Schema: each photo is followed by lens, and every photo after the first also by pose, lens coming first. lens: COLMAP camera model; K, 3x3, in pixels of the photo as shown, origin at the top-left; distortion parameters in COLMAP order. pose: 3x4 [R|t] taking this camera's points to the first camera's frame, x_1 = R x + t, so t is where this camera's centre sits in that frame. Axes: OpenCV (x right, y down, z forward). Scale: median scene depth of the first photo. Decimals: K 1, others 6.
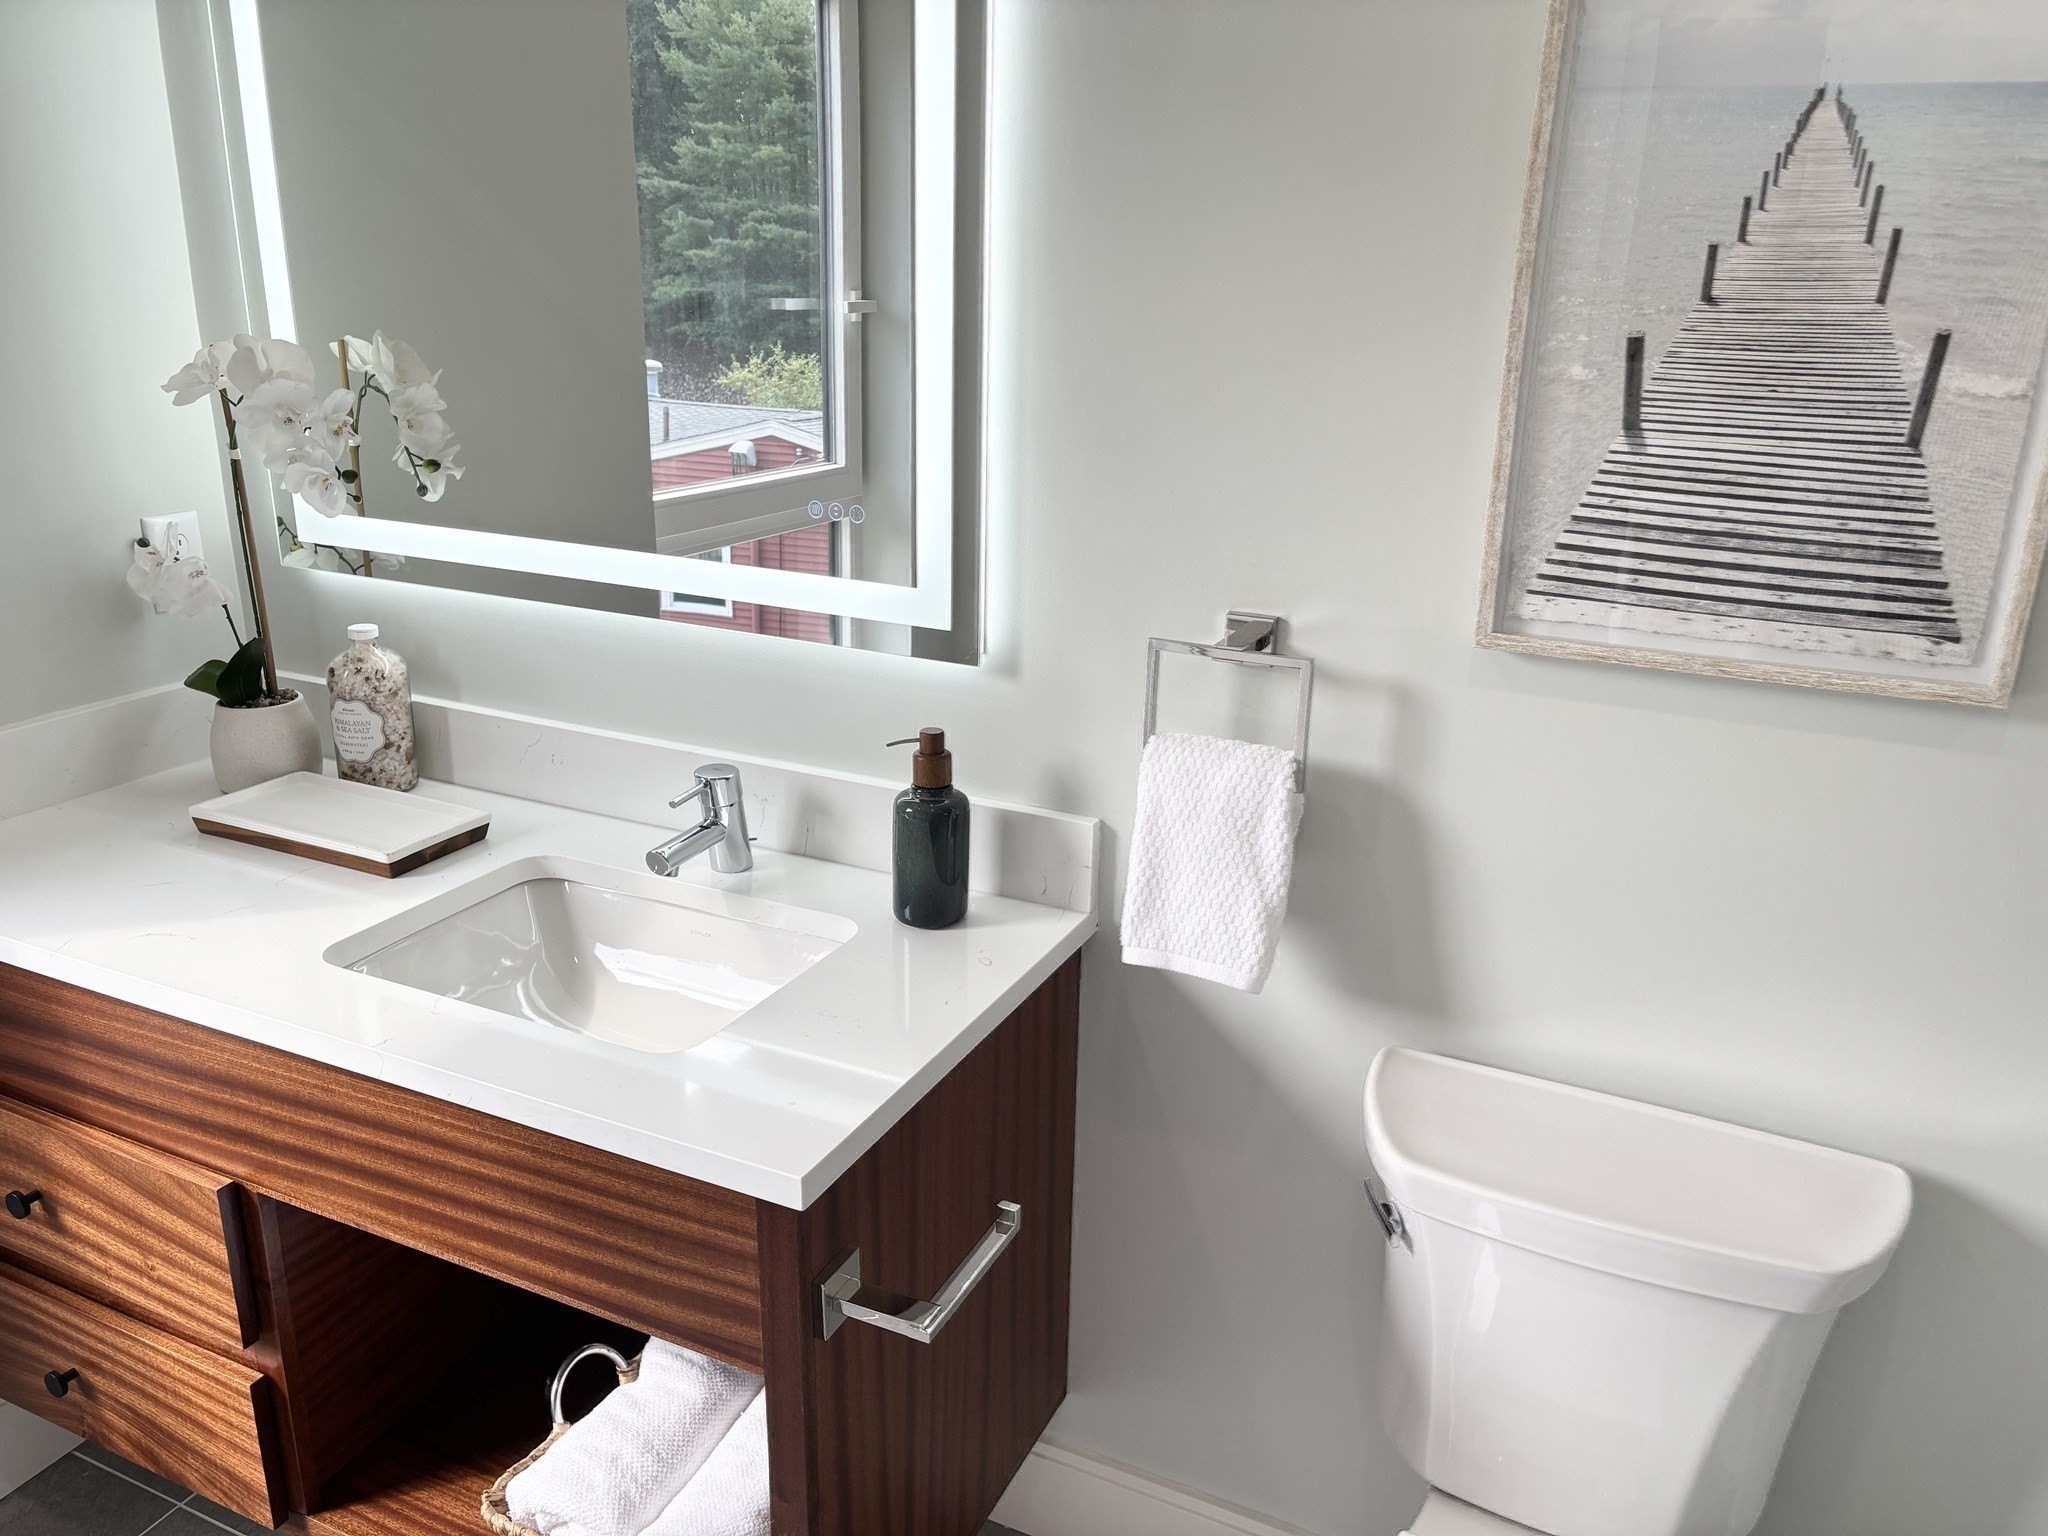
lens RADIAL K [[1549.7, 0, 1026.7], [0, 1549.7, 761.9], [0, 0, 1]] dist [0.063012, -0.070619]
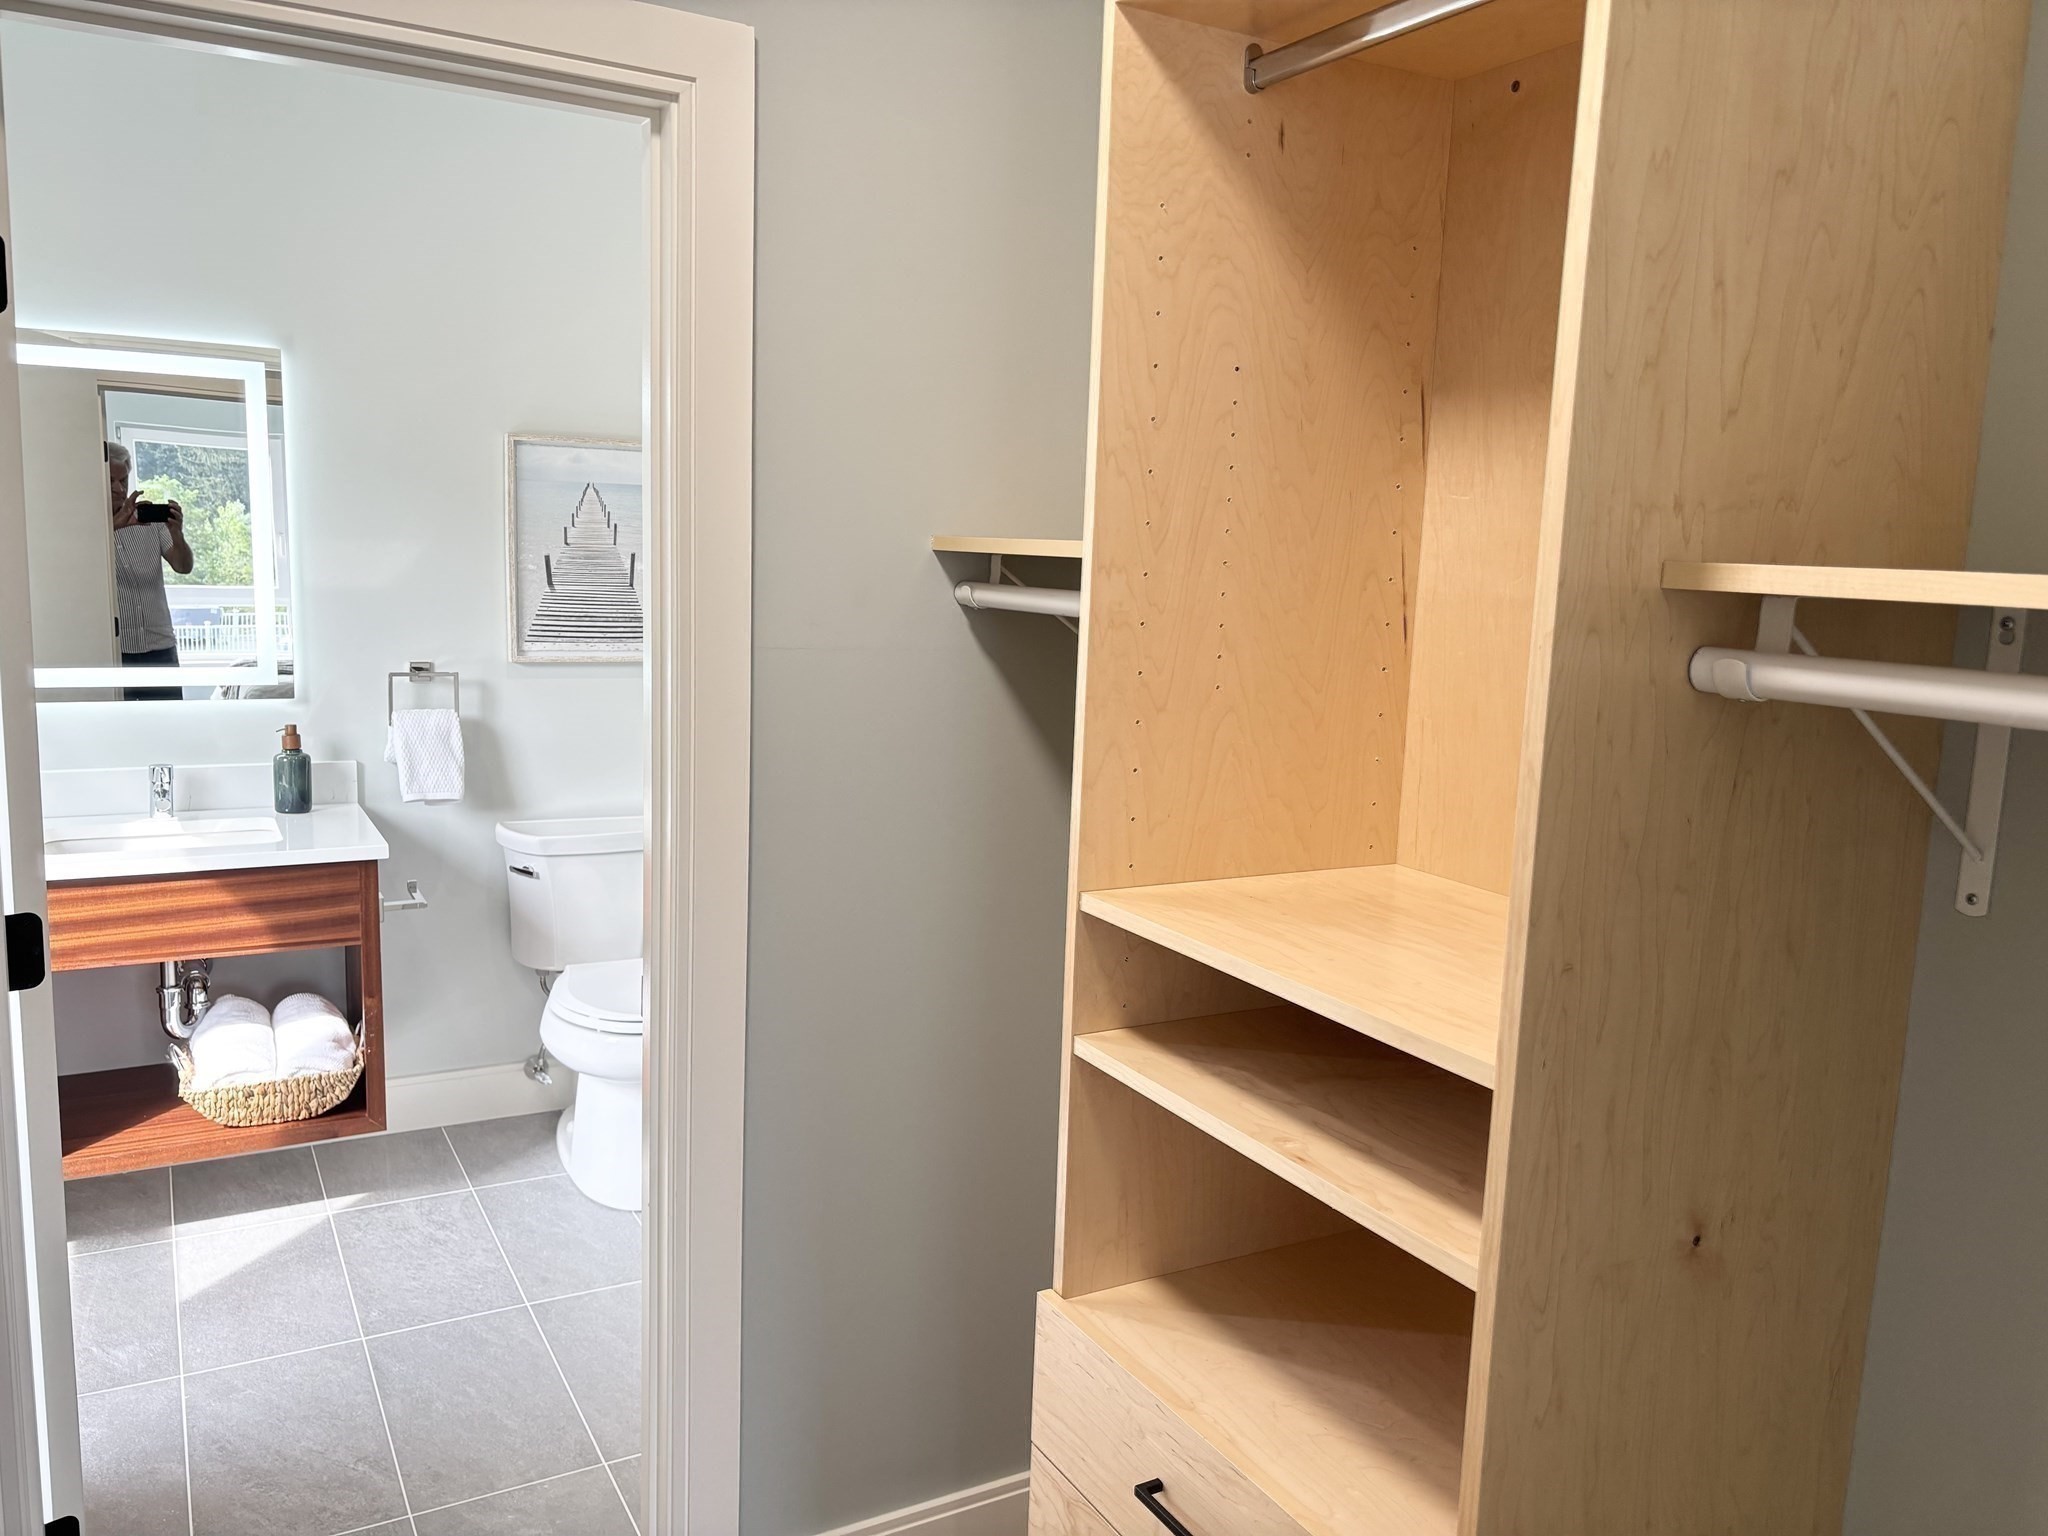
lens RADIAL K [[1549.7, 0, 1014.7], [0, 1549.7, 764.9], [0, 0, 1]] dist [0.063012, -0.070619]
pose [[0.587887, -0.123246, 0.799500, -1.344700], [0.233270, 0.972171, -0.021663, 0.351309], [-0.774580, 0.199235, 0.600276, -1.260163]]
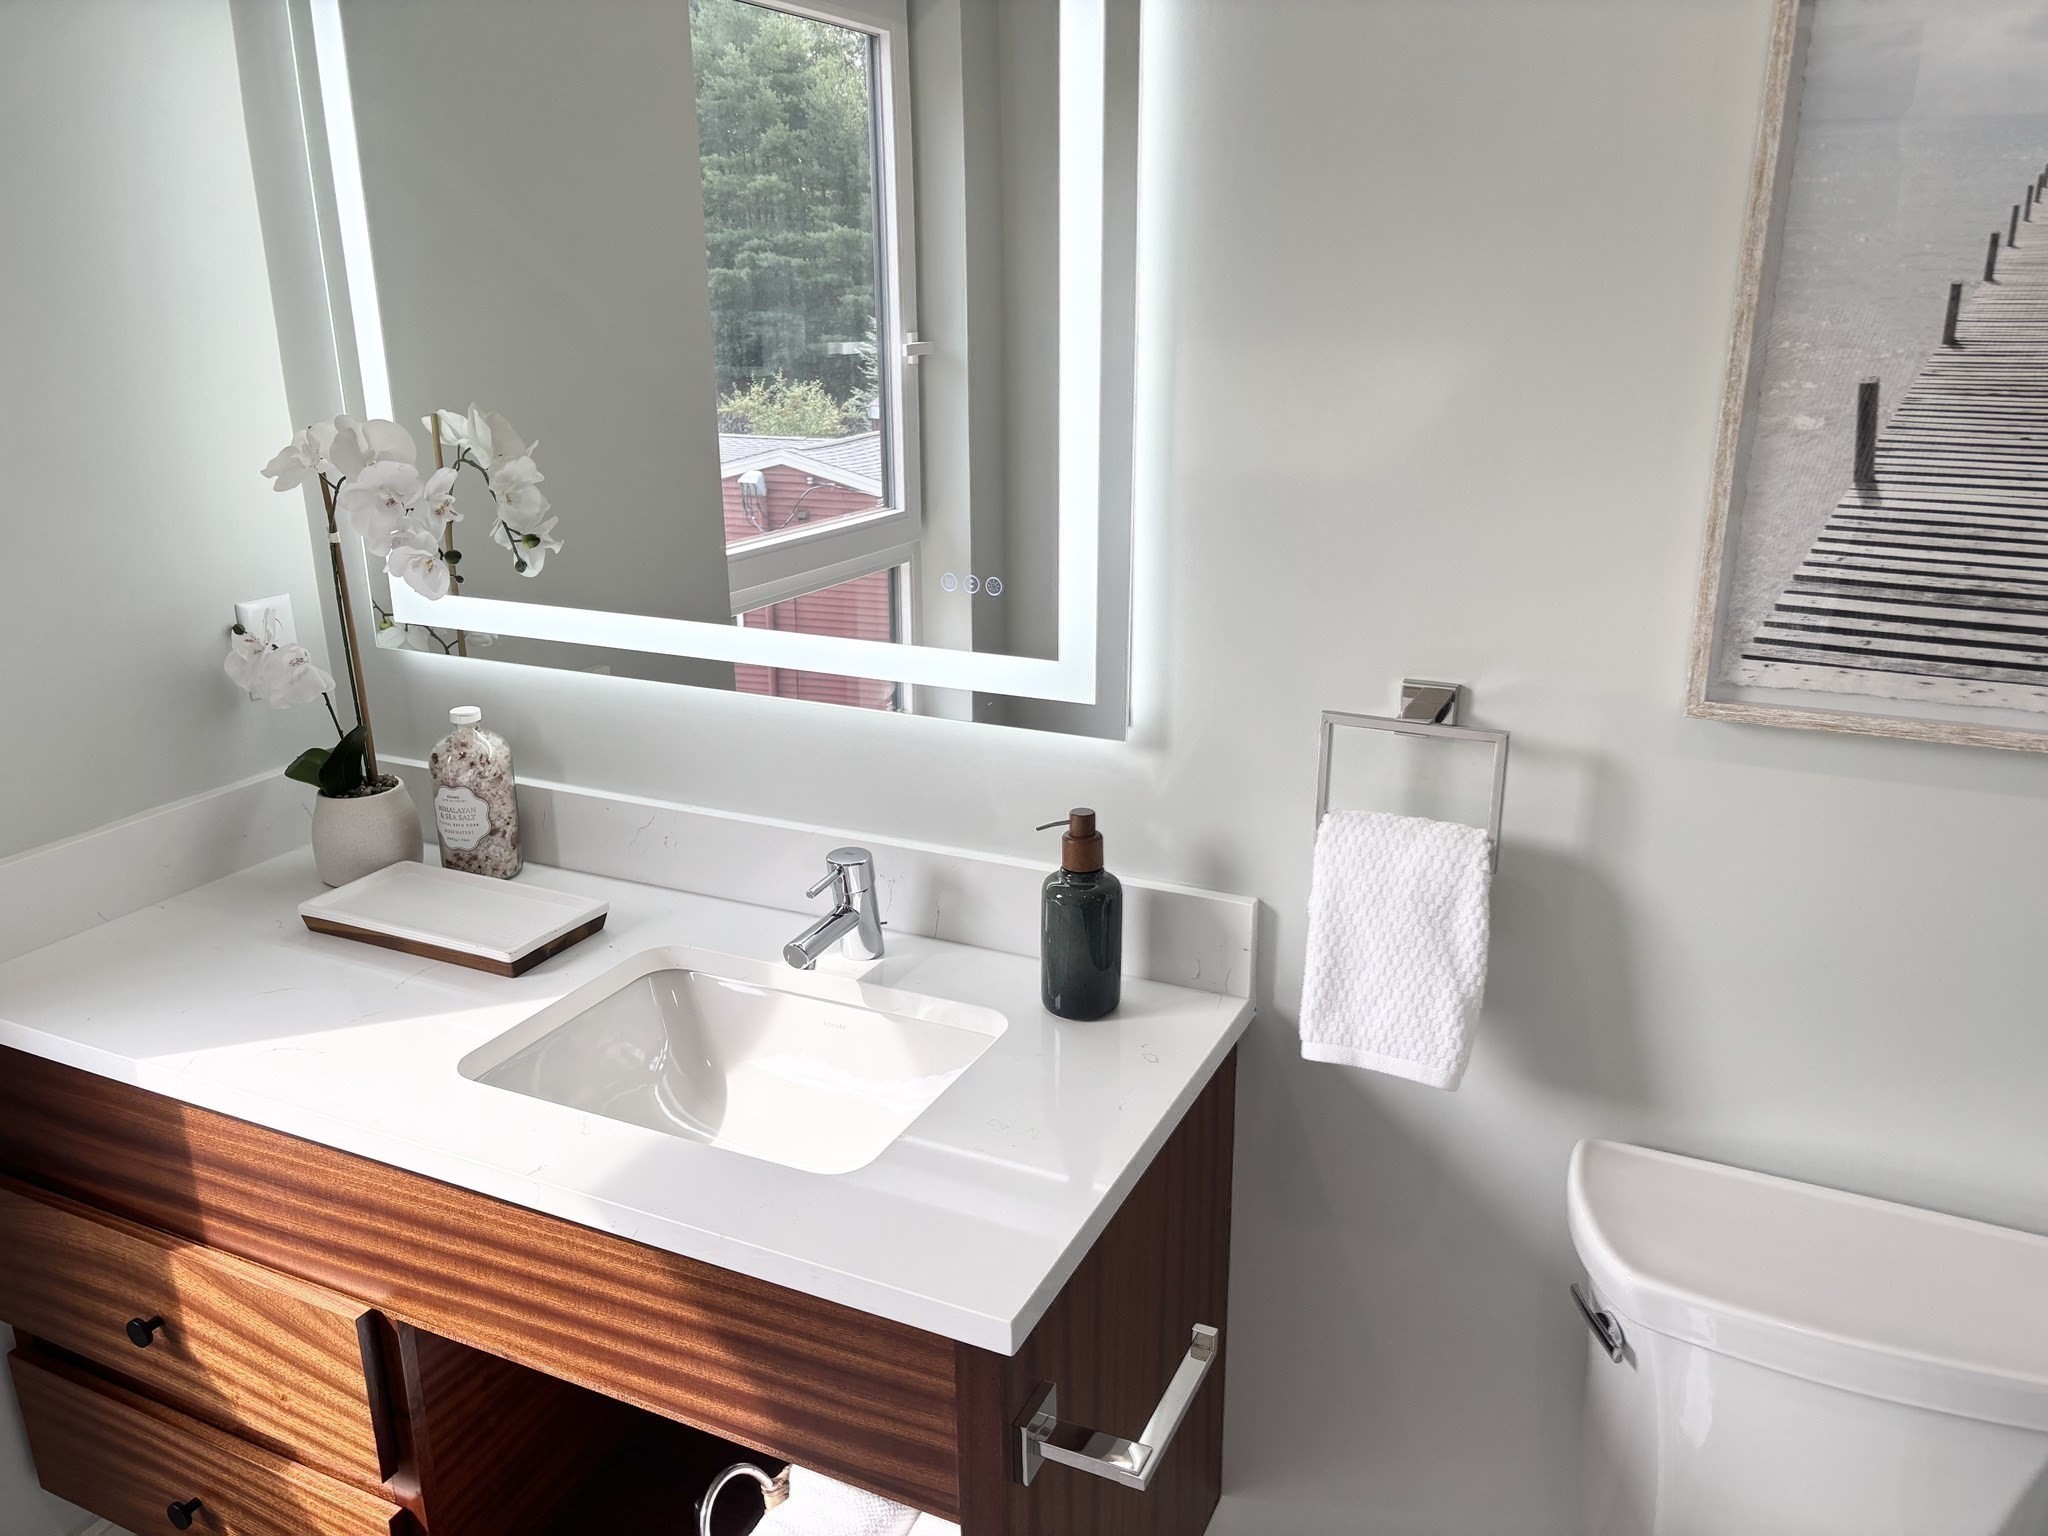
lens RADIAL K [[1549.7, 0, 1002.6], [0, 1549.7, 764.4], [0, 0, 1]] dist [0.063012, -0.070619]
pose [[0.999437, -0.028118, -0.018304, -0.096459], [0.027949, 0.999565, -0.009406, -0.043752], [0.018560, 0.008889, 0.999788, 0.052969]]
